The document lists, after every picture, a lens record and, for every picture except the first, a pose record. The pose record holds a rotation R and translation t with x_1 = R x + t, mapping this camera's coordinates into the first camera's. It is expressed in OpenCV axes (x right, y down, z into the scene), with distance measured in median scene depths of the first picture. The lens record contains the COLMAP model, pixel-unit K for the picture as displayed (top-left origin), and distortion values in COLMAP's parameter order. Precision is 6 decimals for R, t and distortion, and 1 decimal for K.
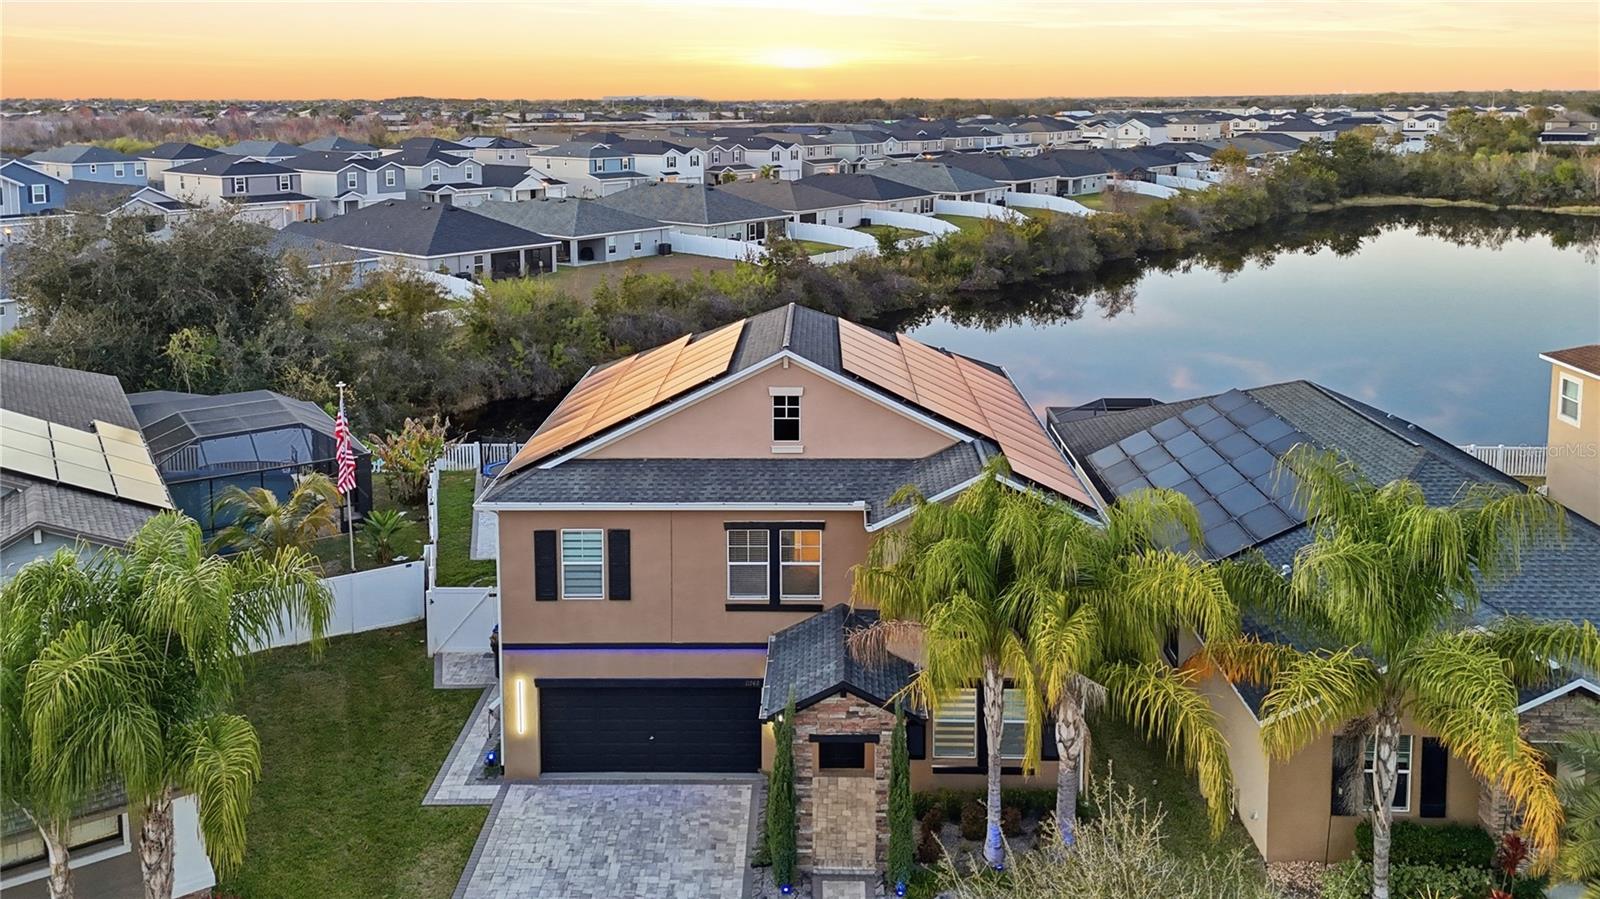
lens RADIAL K [[1175.5, 0, 791.9], [0, 1175.5, 269.7], [0, 0, 1]] dist [0.037740, -0.004259]
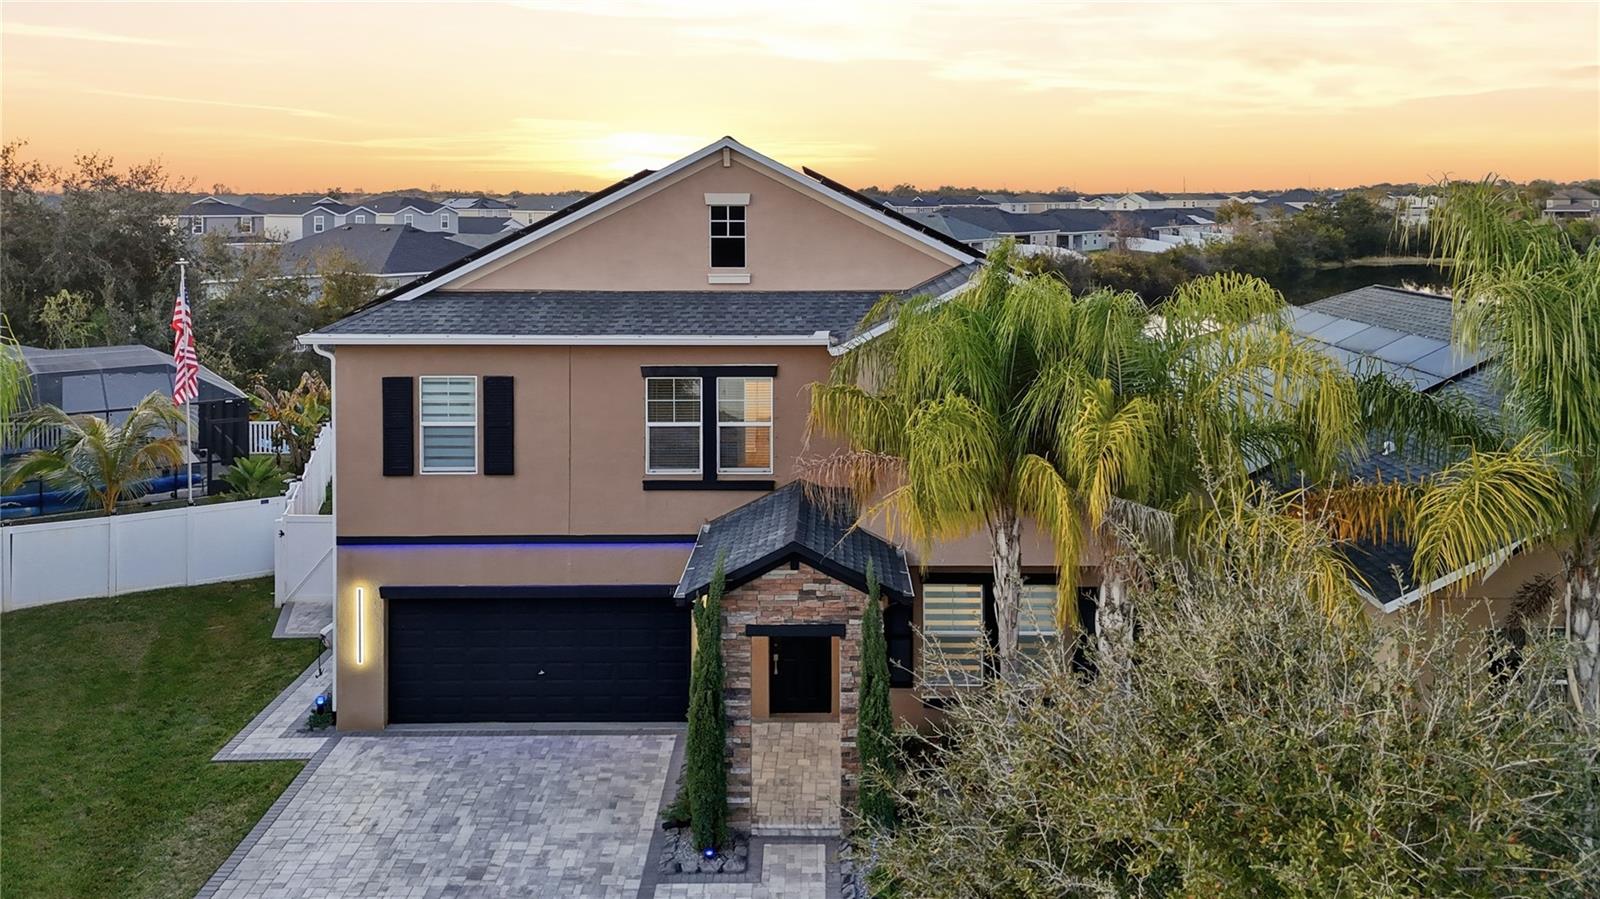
lens RADIAL K [[1172.2, 0, 804.4], [0, 1172.2, 264.3], [0, 0, 1]] dist [0.033125, -0.004754]
pose [[0.999933, 0.002051, 0.011422, 0.036810], [-0.000942, 0.995354, -0.096279, 0.221949], [-0.011566, 0.096261, 0.995289, 0.256244]]
